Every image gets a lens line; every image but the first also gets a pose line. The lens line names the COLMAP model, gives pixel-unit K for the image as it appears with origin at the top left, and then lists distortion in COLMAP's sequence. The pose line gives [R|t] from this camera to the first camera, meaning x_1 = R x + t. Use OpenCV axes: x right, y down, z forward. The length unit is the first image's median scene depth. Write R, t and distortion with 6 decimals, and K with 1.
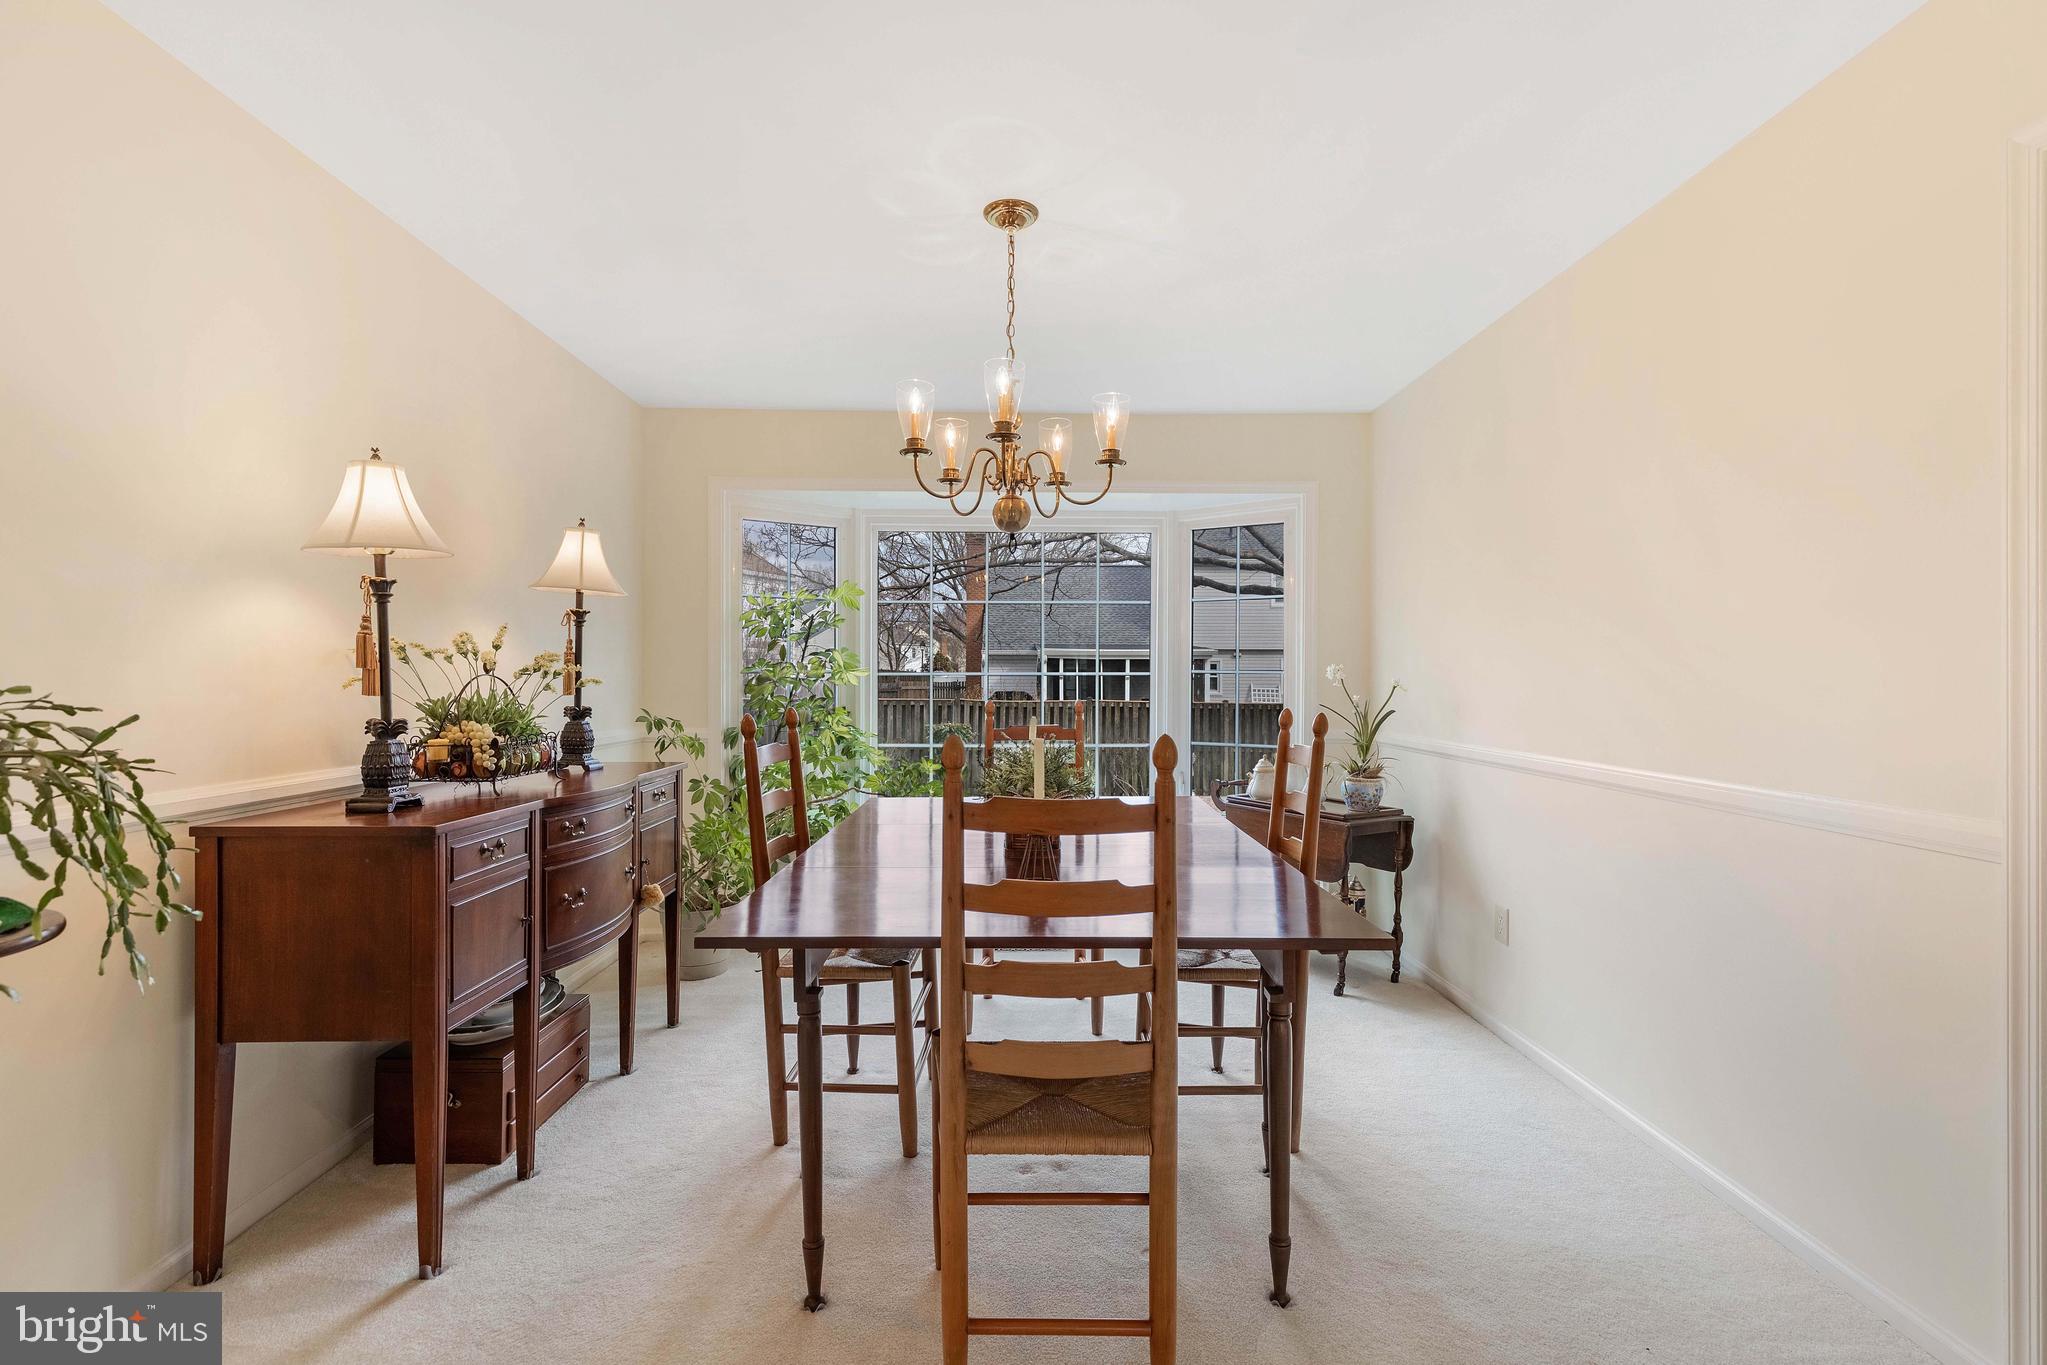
lens RADIAL K [[927.8, 0, 1023.2], [0, 927.8, 679.3], [0, 0, 1]] dist [-0.000359, -0.000042]
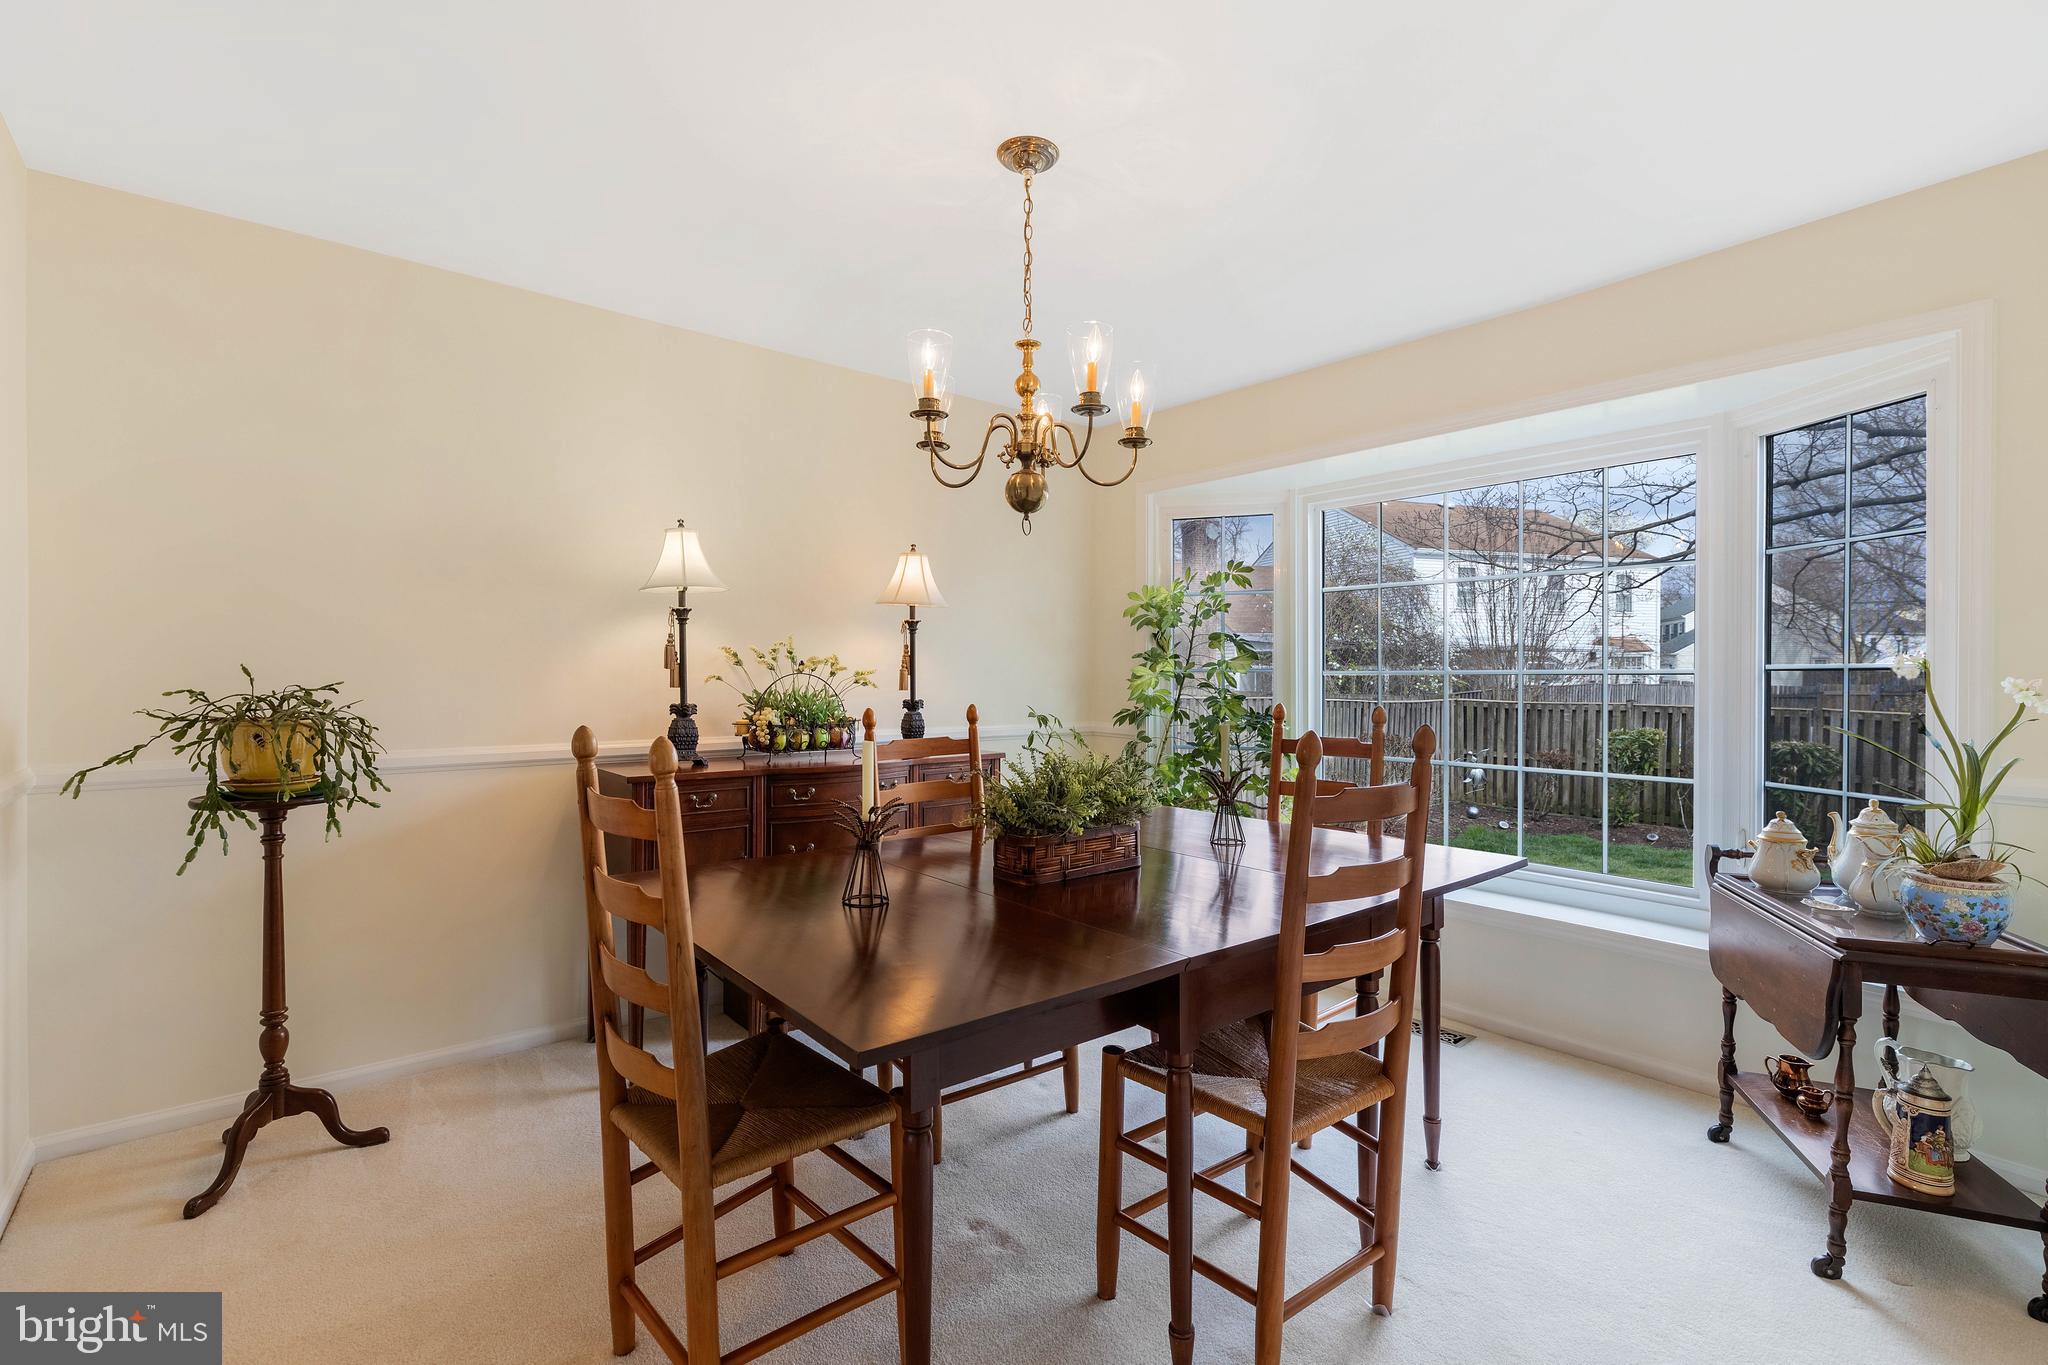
lens RADIAL K [[928.3, 0, 1021.7], [0, 928.3, 683.3], [0, 0, 1]] dist [-0.000359, -0.000042]
pose [[0.612224, 0.003152, -0.790678, 0.562002], [-0.003670, 0.999993, 0.001145, 0.005369], [0.790676, 0.002200, 0.612231, 0.372445]]
